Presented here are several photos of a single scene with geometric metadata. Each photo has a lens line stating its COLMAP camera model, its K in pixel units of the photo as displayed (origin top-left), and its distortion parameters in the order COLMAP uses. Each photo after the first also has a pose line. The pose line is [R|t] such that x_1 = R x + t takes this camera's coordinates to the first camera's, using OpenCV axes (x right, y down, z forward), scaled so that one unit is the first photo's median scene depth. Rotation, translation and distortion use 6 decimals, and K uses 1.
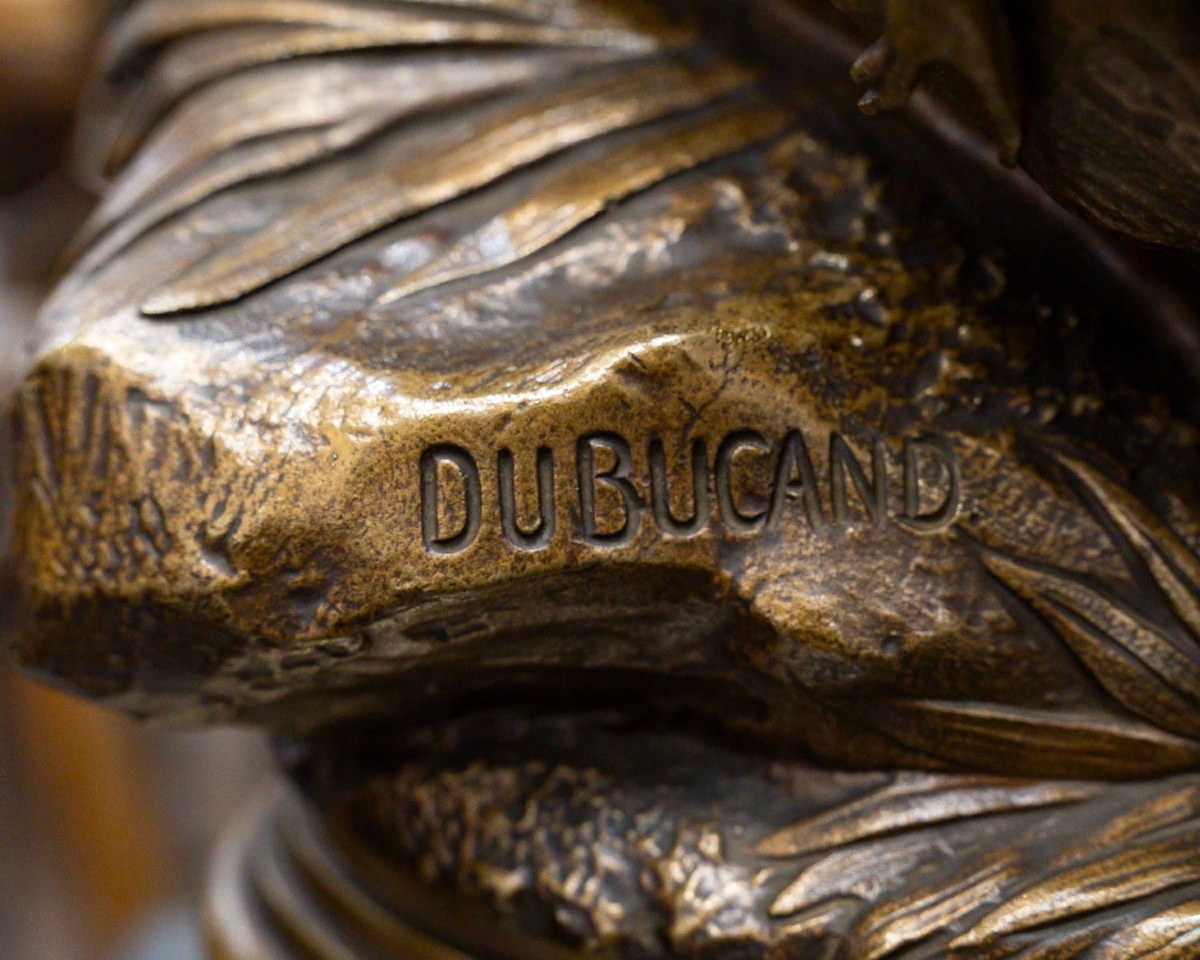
lens RADIAL K [[2406.9, 0, 607.9], [0, 2406.9, 488.3], [0, 0, 1]] dist [-0.002707, 0.000000]
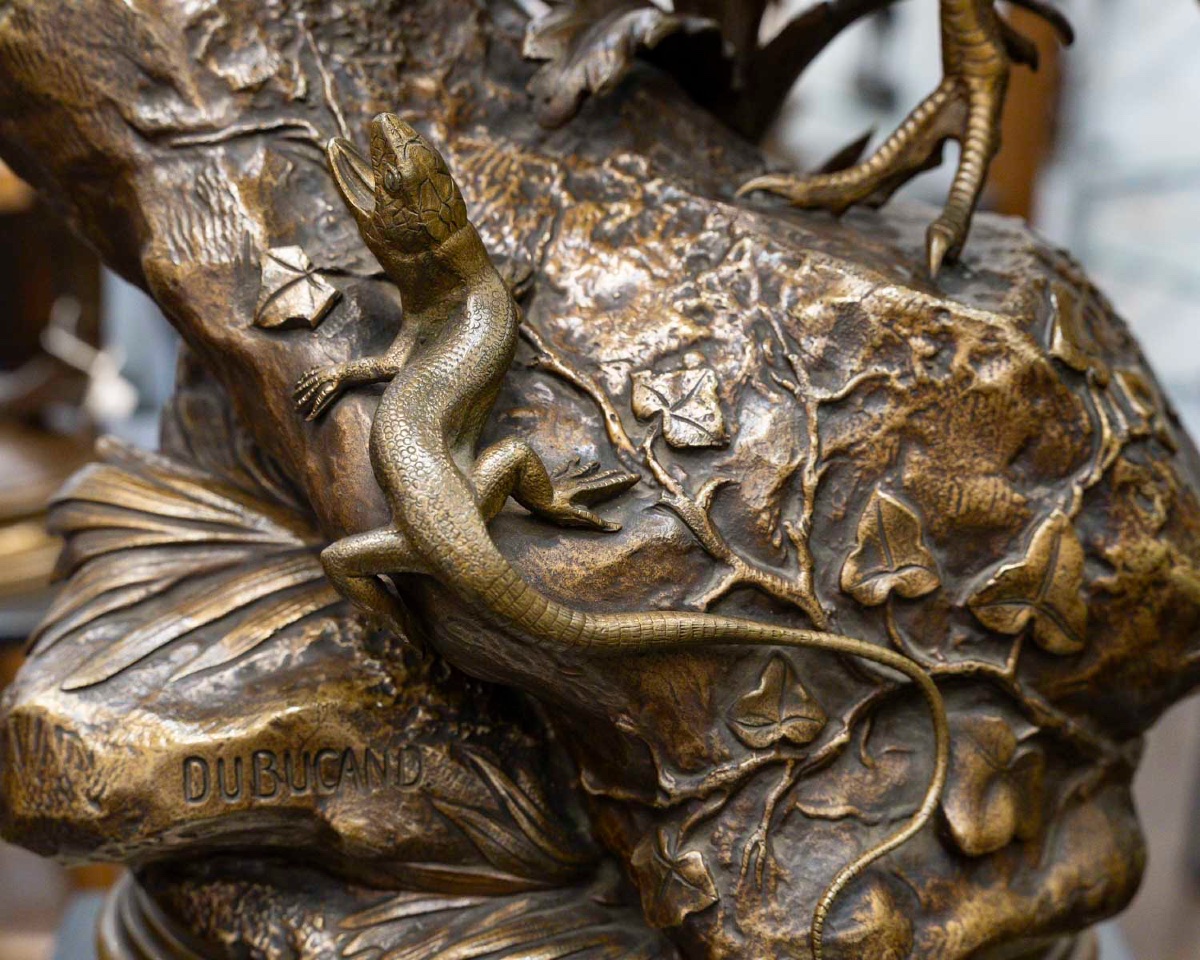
lens RADIAL K [[1958.2, 0, 567.4], [0, 1958.2, 493.3], [0, 0, 1]] dist [-0.017934, 0.000000]
pose [[0.998934, 0.002610, 0.046088, 0.194422], [-0.003819, 0.999650, 0.026165, -0.308908], [-0.046004, -0.026313, 0.998595, -0.843504]]
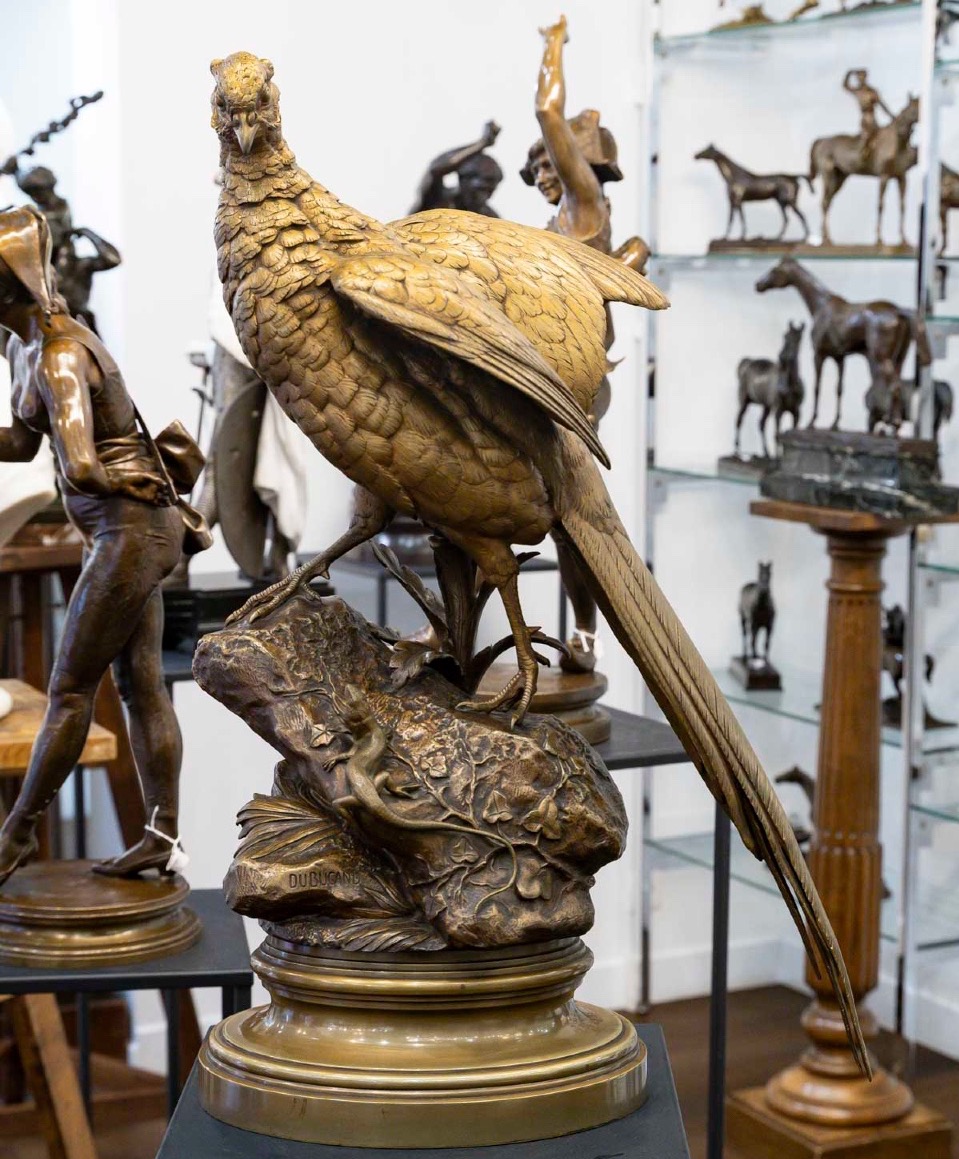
lens RADIAL K [[2438.6, 0, 484.3], [0, 2438.6, 578.0], [0, 0, 1]] dist [0.031156, 0.000000]
pose [[0.999470, -0.012406, 0.030085, 0.311719], [0.018706, 0.975502, -0.219194, 0.754898], [-0.026628, 0.219641, 0.975217, -6.622006]]
